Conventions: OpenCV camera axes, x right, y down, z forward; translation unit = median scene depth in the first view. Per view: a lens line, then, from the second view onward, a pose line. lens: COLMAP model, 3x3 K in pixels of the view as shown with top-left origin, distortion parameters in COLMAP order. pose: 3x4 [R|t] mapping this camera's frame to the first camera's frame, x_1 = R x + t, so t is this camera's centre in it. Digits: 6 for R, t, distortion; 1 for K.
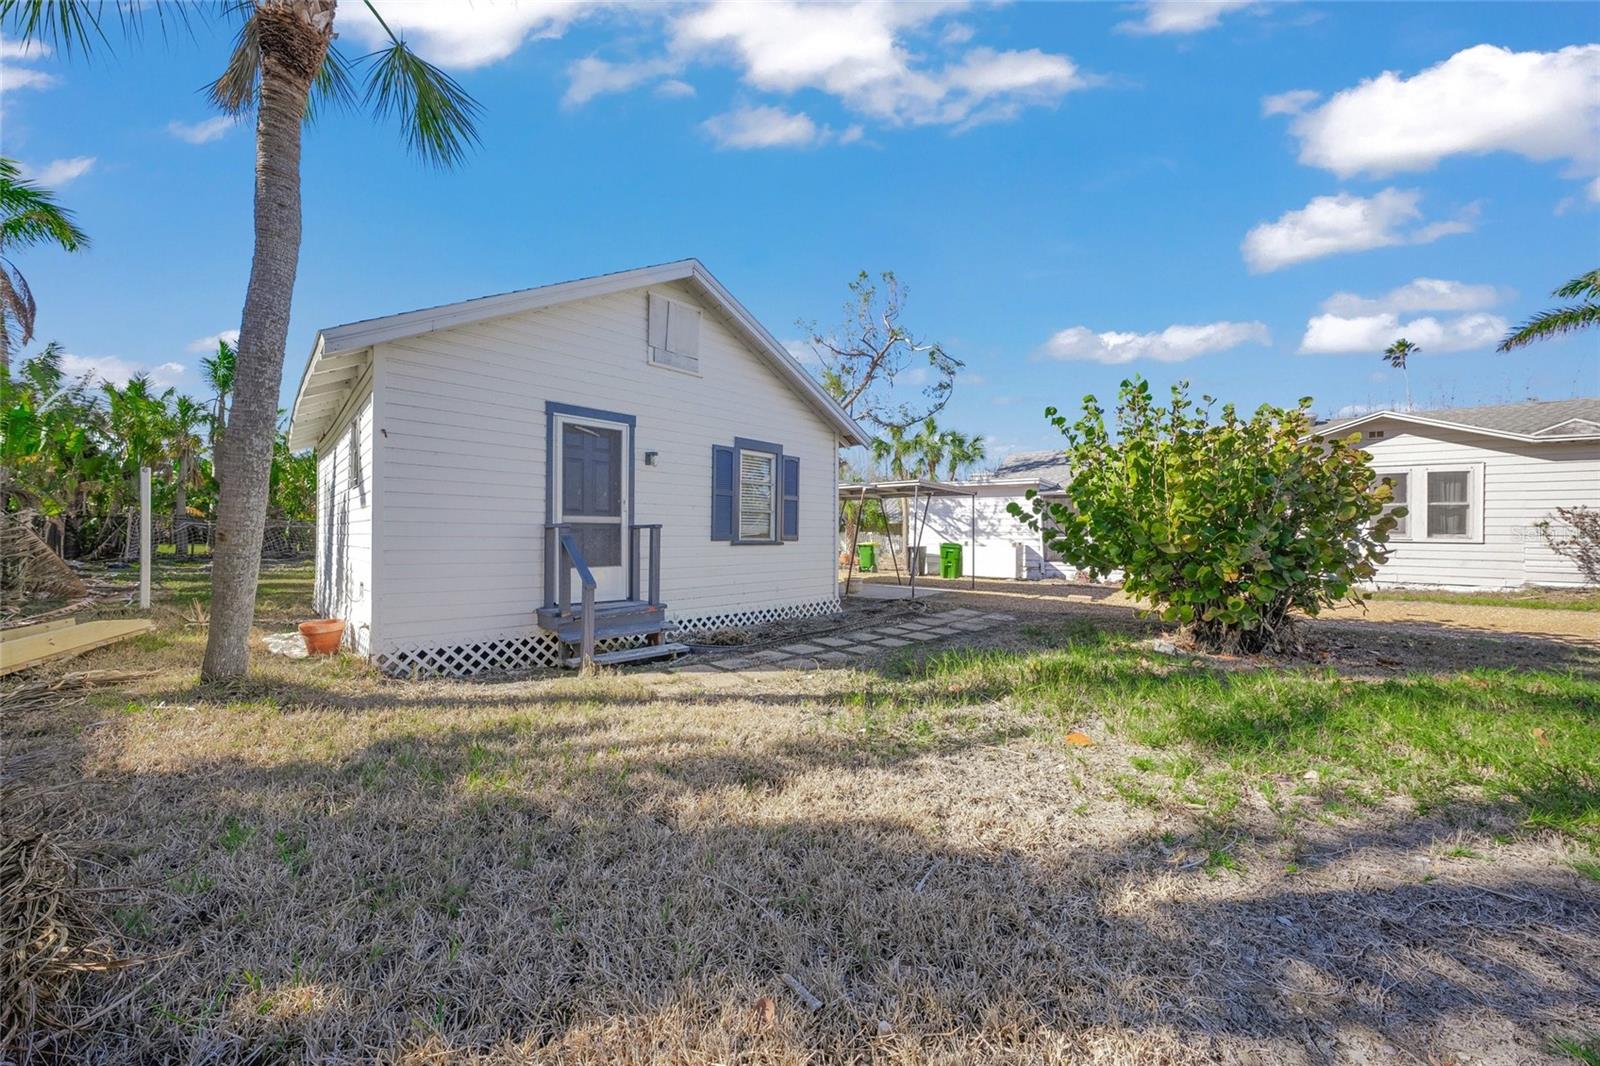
lens RADIAL K [[548.0, 0, 800.0], [0, 548.0, 533.0], [0, 0, 1]] dist [-0.001015, 0.000205]
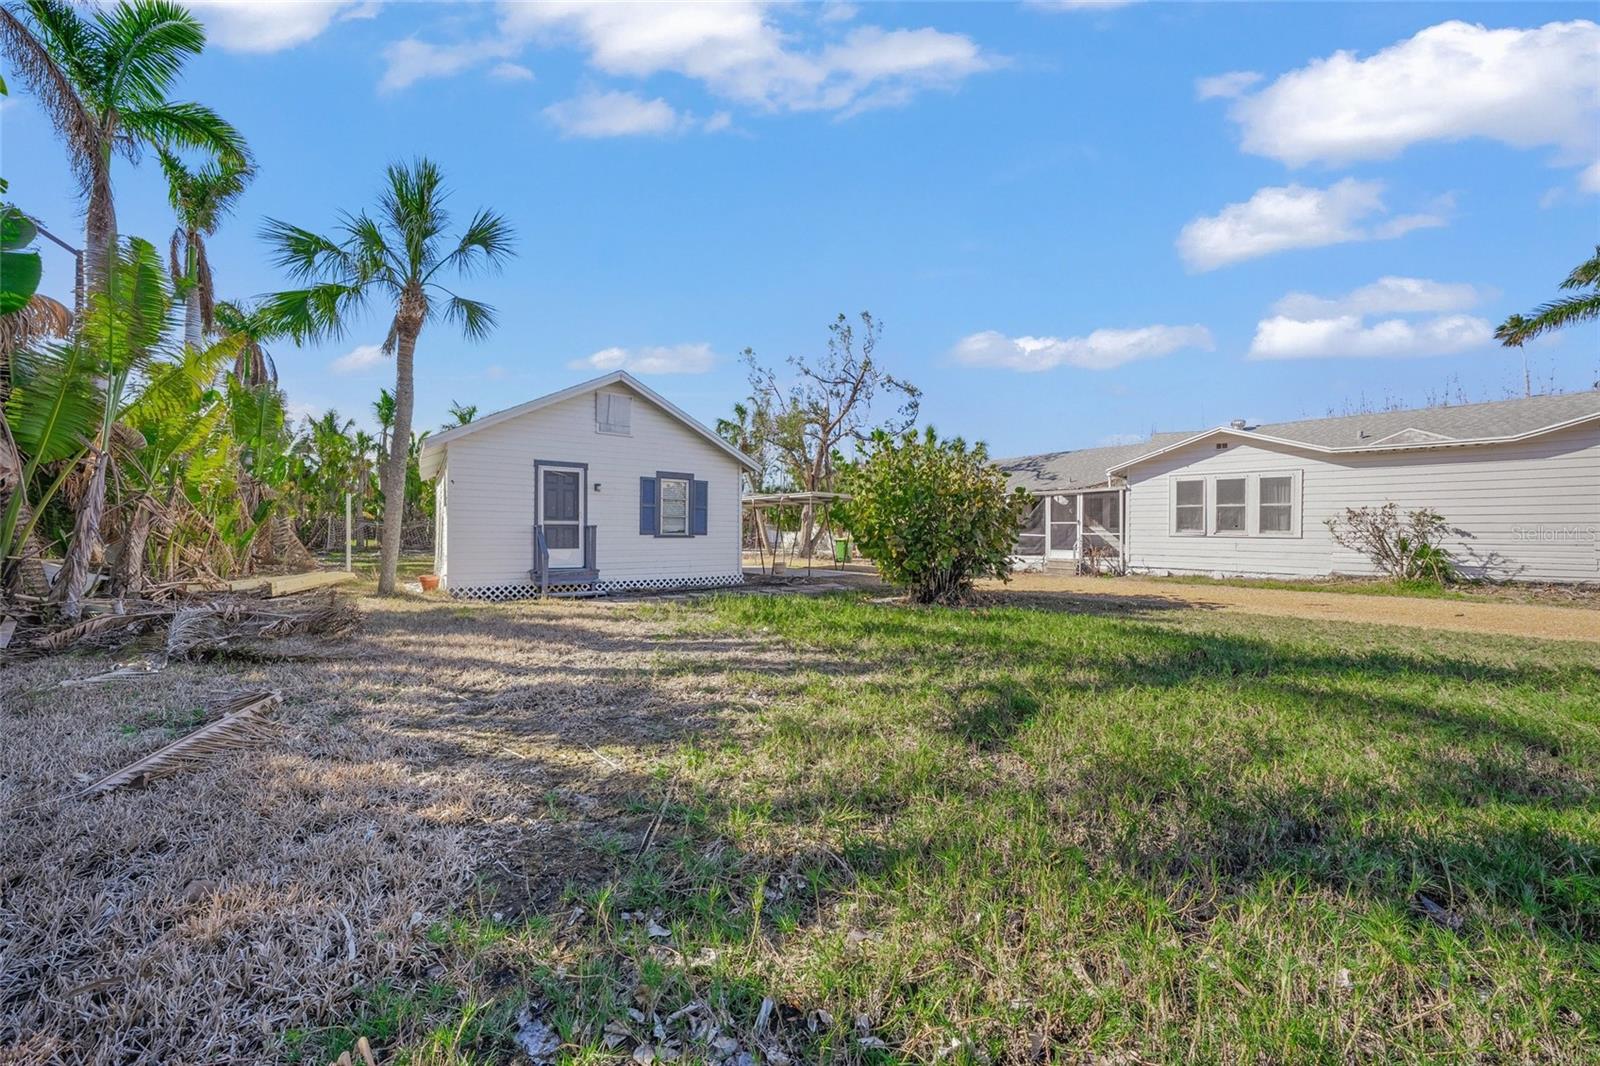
lens RADIAL K [[548.0, 0, 800.0], [0, 548.0, 533.0], [0, 0, 1]] dist [-0.001015, 0.000205]
pose [[0.986471, -0.000286, -0.163934, 0.370121], [0.000950, 0.999992, 0.003971, 0.001831], [0.163931, -0.004073, 0.986463, -0.350383]]
